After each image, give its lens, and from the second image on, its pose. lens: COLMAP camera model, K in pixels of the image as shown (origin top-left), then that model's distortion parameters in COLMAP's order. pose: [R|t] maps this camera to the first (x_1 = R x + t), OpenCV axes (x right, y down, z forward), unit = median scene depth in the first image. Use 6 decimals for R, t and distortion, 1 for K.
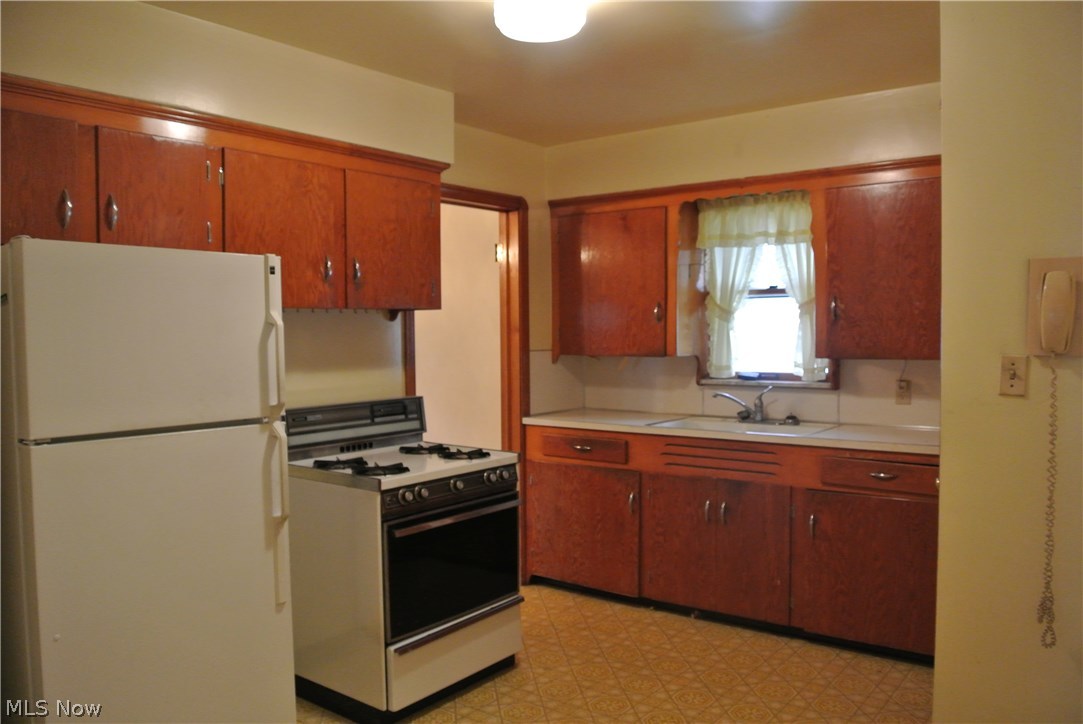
lens RADIAL K [[840.7, 0, 541.9], [0, 840.7, 362.7], [0, 0, 1]] dist [-0.068528, 0.007839]
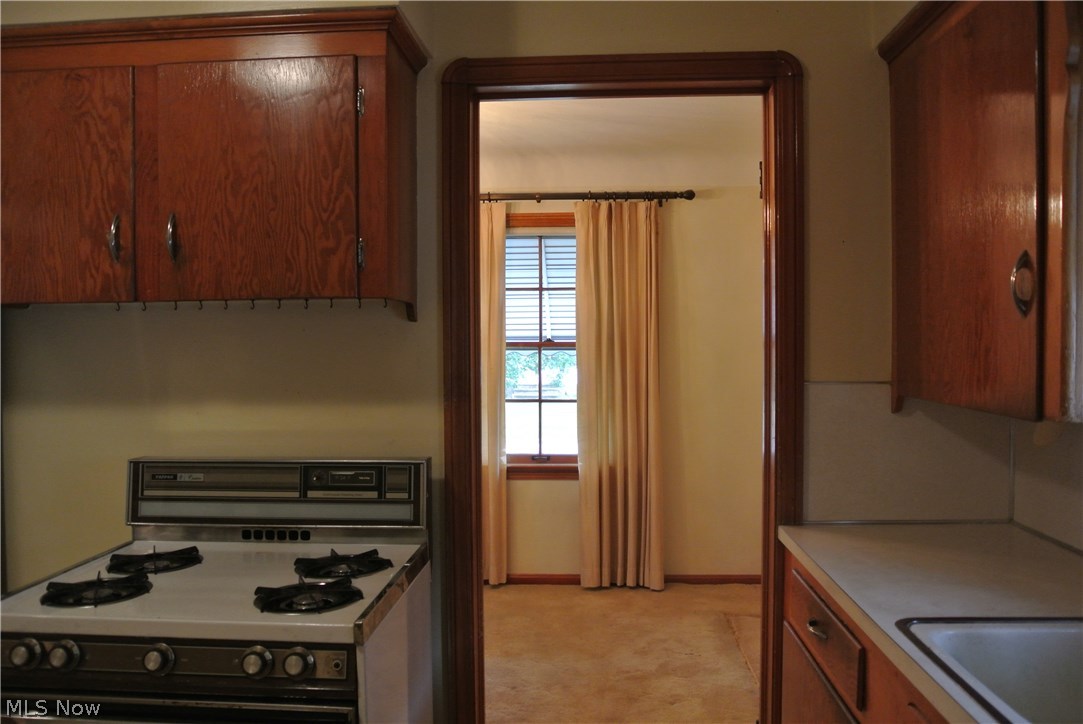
lens RADIAL K [[840.7, 0, 542.2], [0, 840.7, 363.3], [0, 0, 1]] dist [-0.068528, 0.007839]
pose [[0.566349, 0.028292, -0.823680, 0.394721], [-0.031823, 0.999416, 0.012447, -0.036334], [0.823551, 0.019163, 0.566918, 0.883716]]
